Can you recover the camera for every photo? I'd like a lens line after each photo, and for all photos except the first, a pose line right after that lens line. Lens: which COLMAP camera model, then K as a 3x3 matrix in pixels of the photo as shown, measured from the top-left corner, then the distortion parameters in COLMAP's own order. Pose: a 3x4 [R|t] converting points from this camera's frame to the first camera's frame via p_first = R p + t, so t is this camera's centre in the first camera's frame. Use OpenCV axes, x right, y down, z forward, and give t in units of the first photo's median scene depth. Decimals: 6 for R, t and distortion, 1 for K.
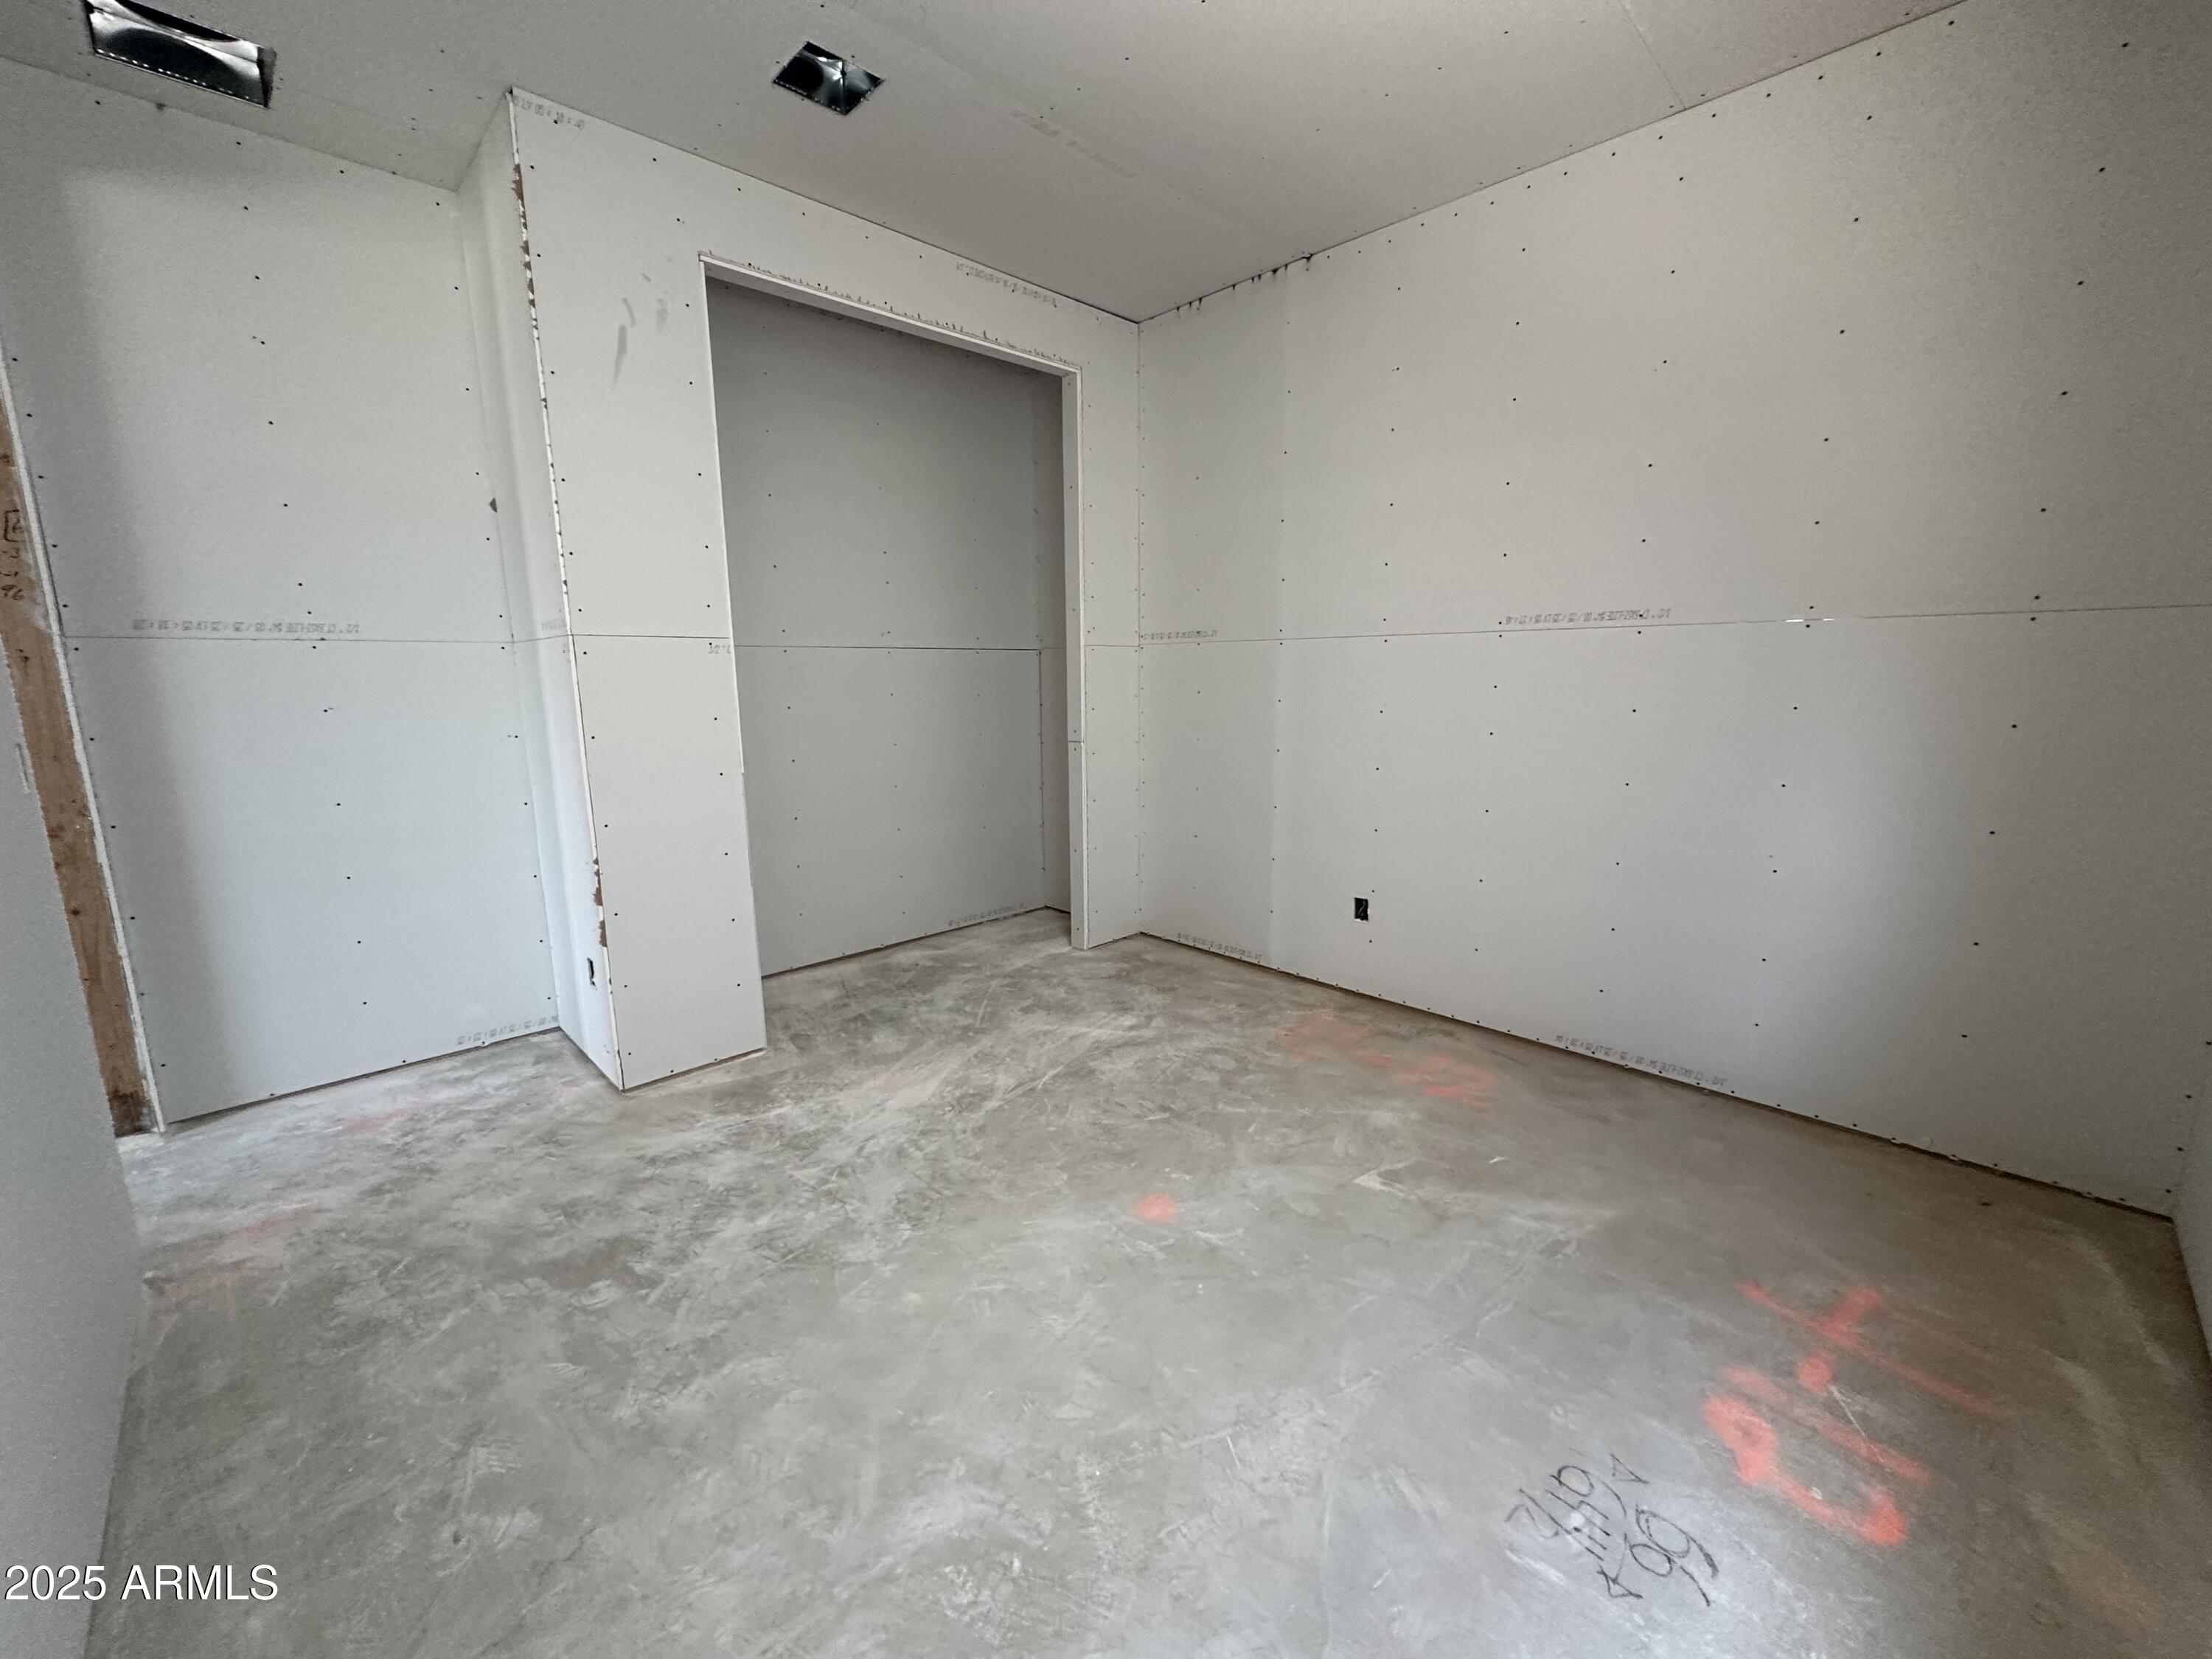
lens RADIAL K [[883.3, 0, 1106.0], [0, 883.3, 829.5], [0, 0, 1]] dist [-0.004545, 0.001616]
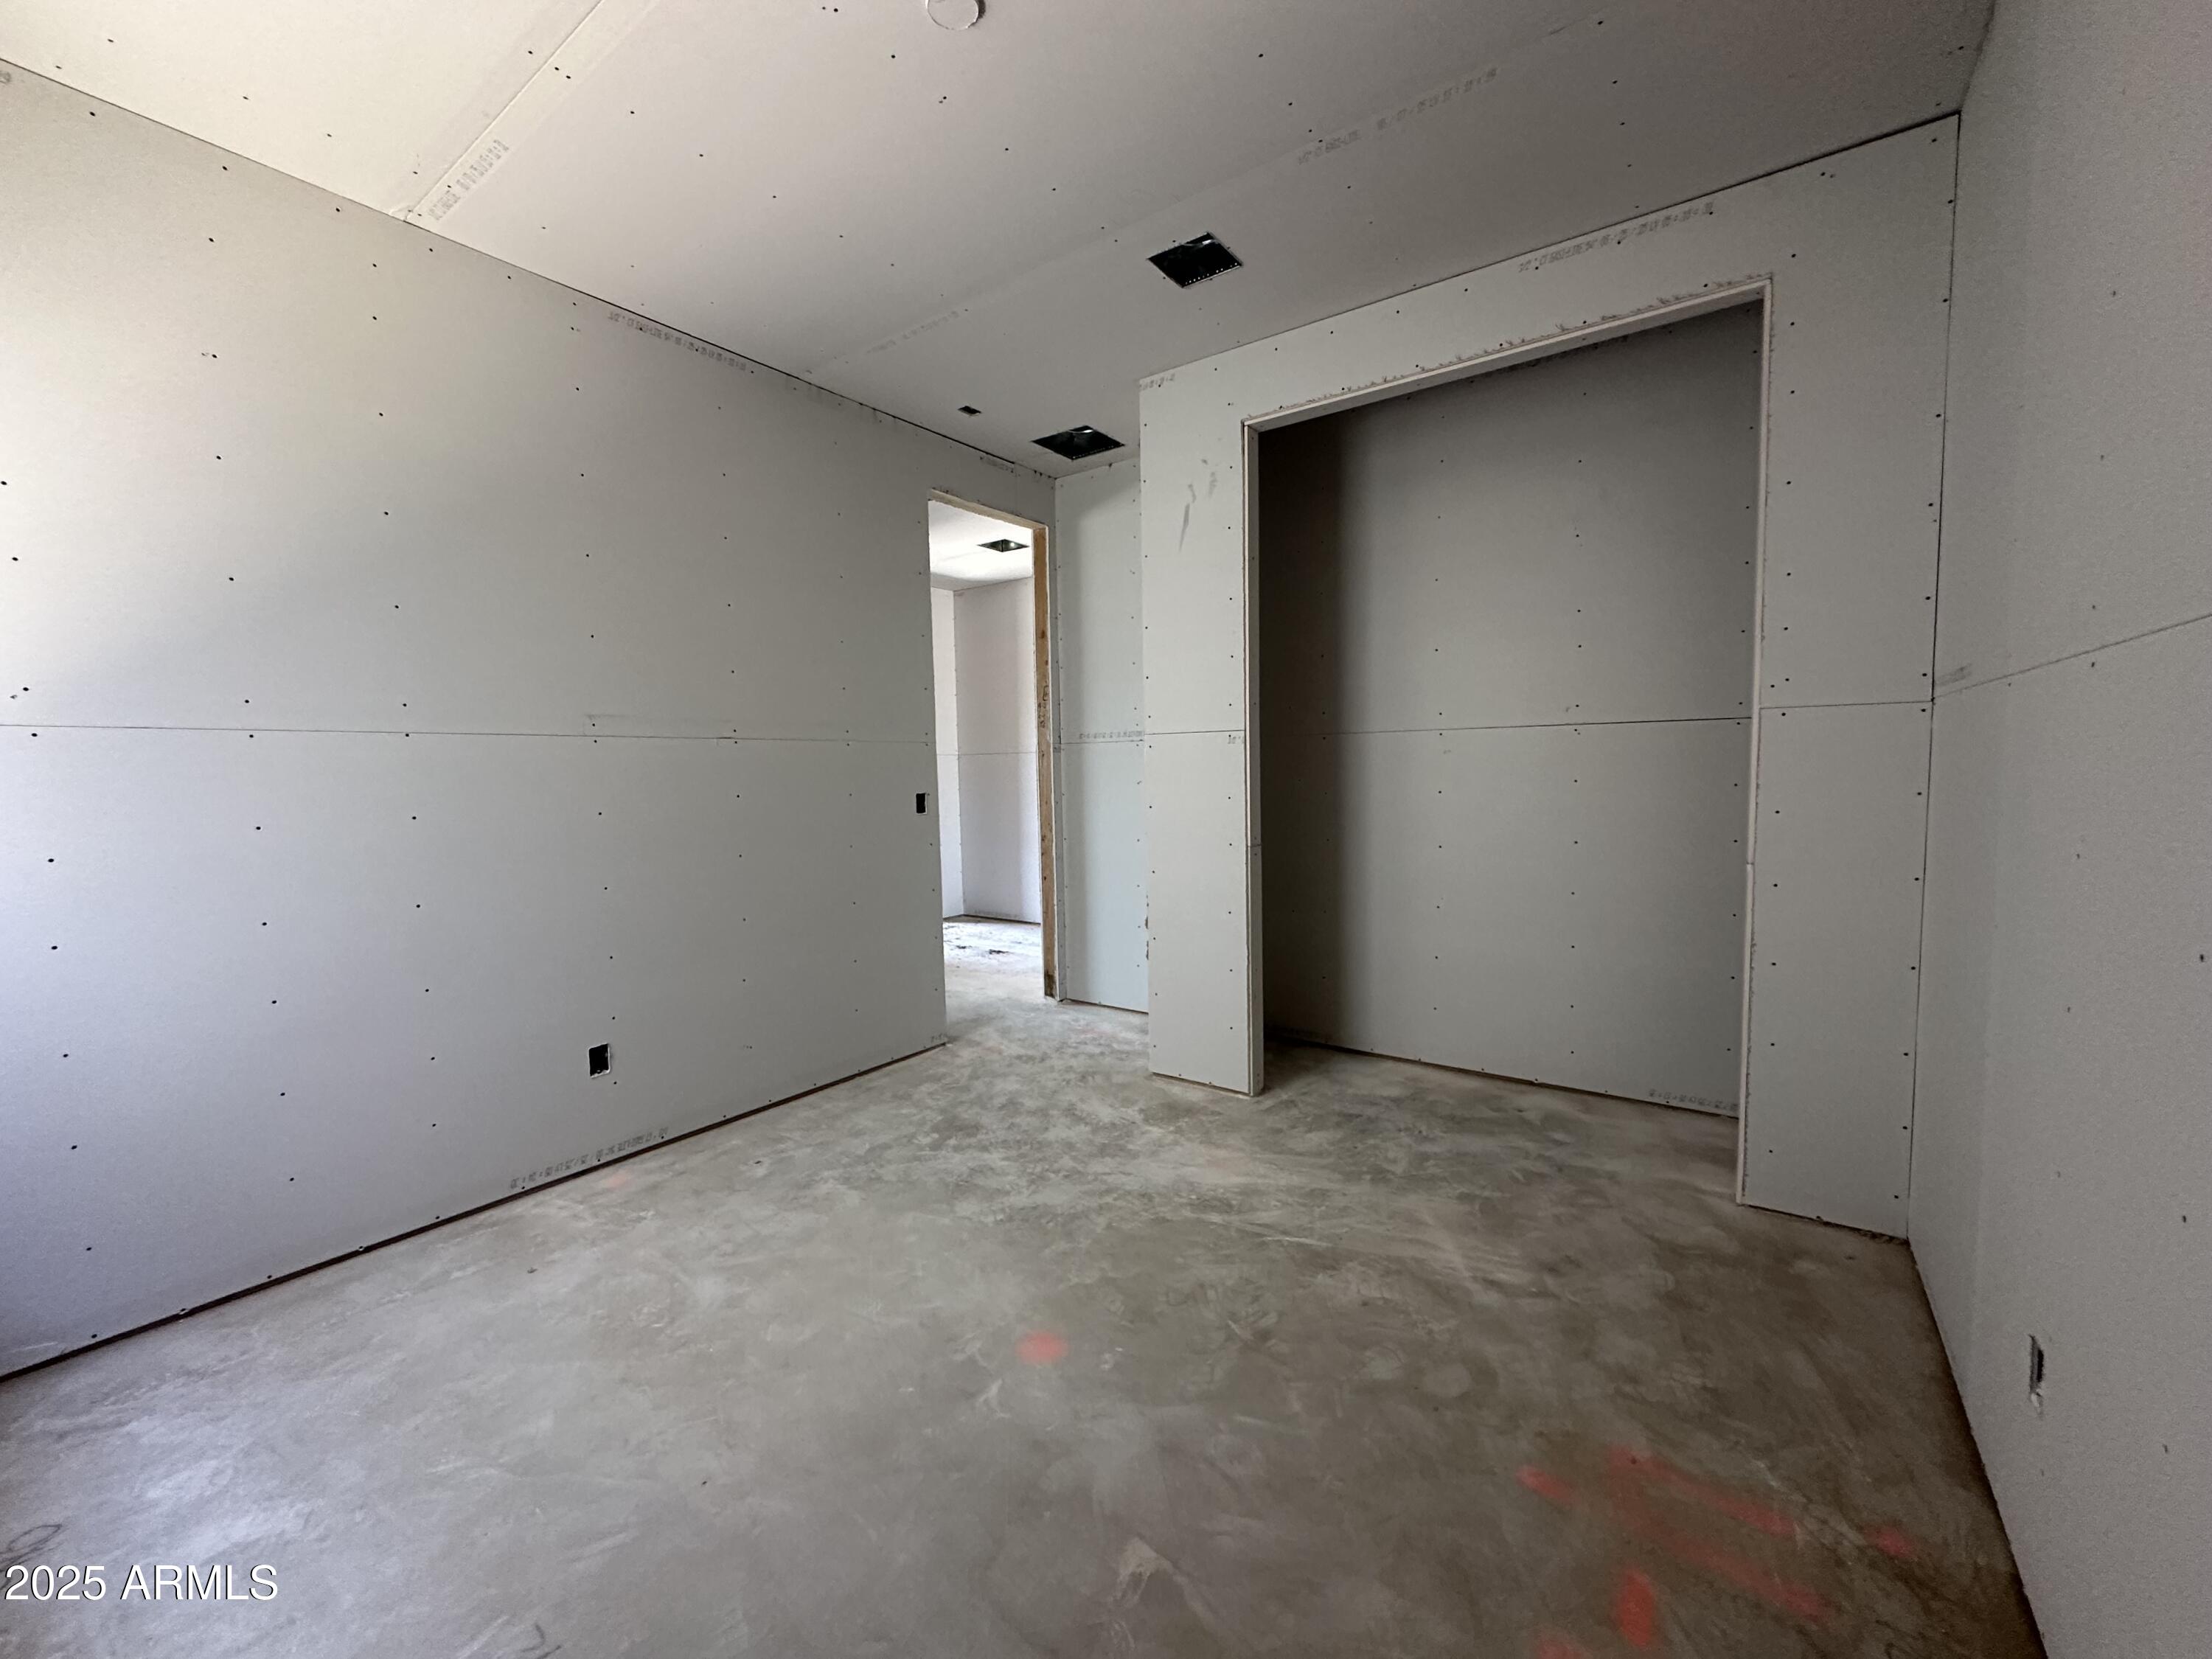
lens RADIAL K [[883.3, 0, 1106.0], [0, 883.3, 829.5], [0, 0, 1]] dist [-0.004545, 0.001616]
pose [[0.168630, 0.076301, -0.982722, 0.747640], [-0.156982, 0.986353, 0.049646, -0.123845], [0.973098, 0.145898, 0.178306, 0.671926]]
